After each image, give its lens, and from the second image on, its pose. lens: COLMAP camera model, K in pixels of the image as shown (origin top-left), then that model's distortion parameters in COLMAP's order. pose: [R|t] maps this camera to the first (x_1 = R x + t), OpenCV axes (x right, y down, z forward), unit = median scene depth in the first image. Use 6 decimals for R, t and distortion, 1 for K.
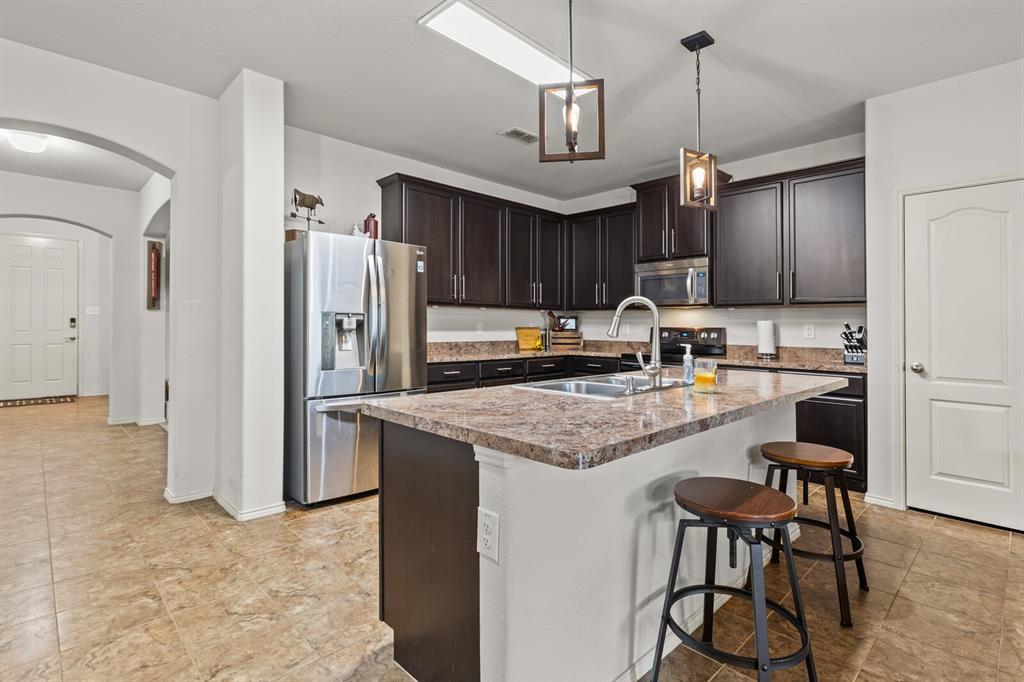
lens RADIAL K [[497.3, 0, 513.5], [0, 497.3, 326.9], [0, 0, 1]] dist [-0.001574, -0.000148]
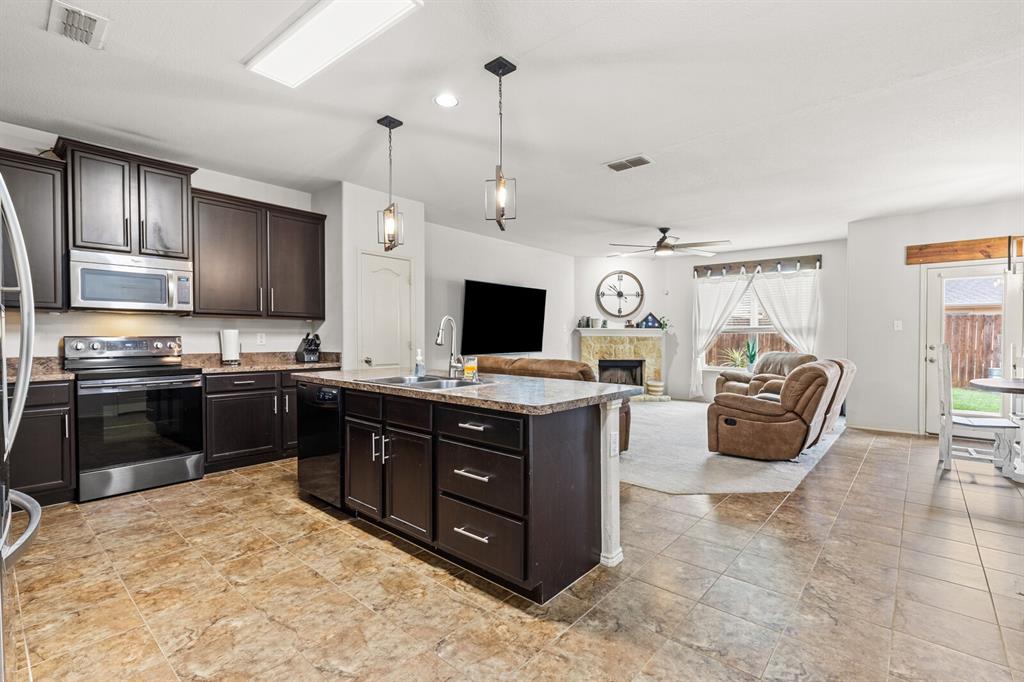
lens RADIAL K [[467.0, 0, 514.7], [0, 467.0, 350.4], [0, 0, 1]] dist [0.000875, 0.000244]
pose [[-0.087950, -0.037918, 0.995403, -0.534099], [-0.001774, 0.999280, 0.037909, -0.006605], [-0.996123, 0.001568, -0.087954, 0.450548]]
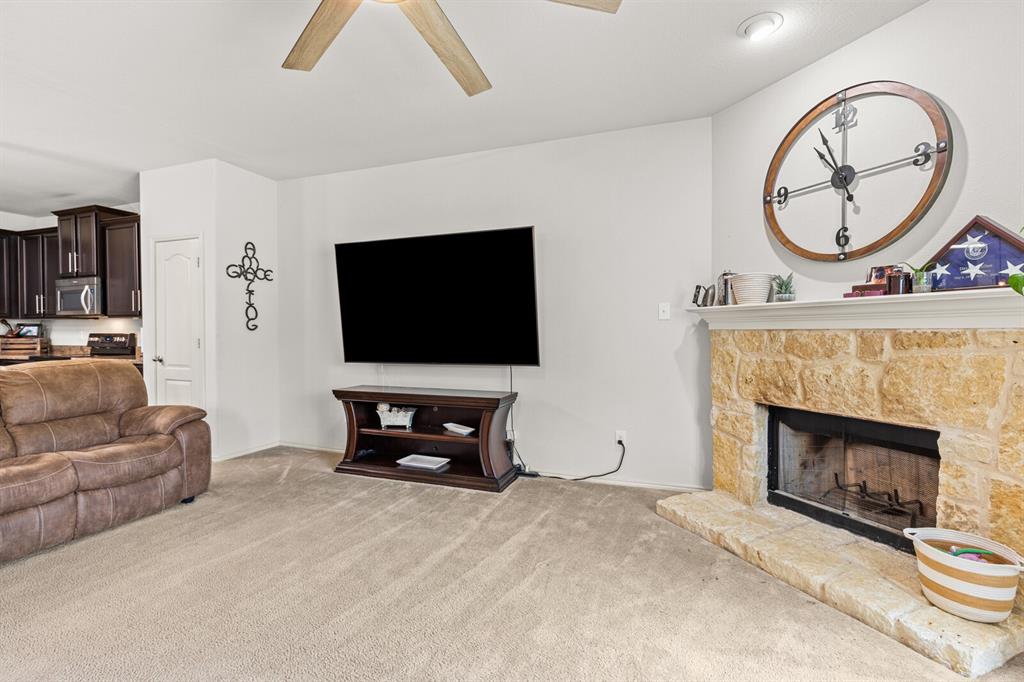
lens RADIAL K [[462.1, 0, 515.2], [0, 462.1, 344.4], [0, 0, 1]] dist [0.002417, 0.000215]
pose [[0.904161, -0.019884, 0.426728, 0.823261], [0.009313, 0.999596, 0.026844, 0.007796], [-0.427090, -0.020297, 0.903981, -0.499596]]
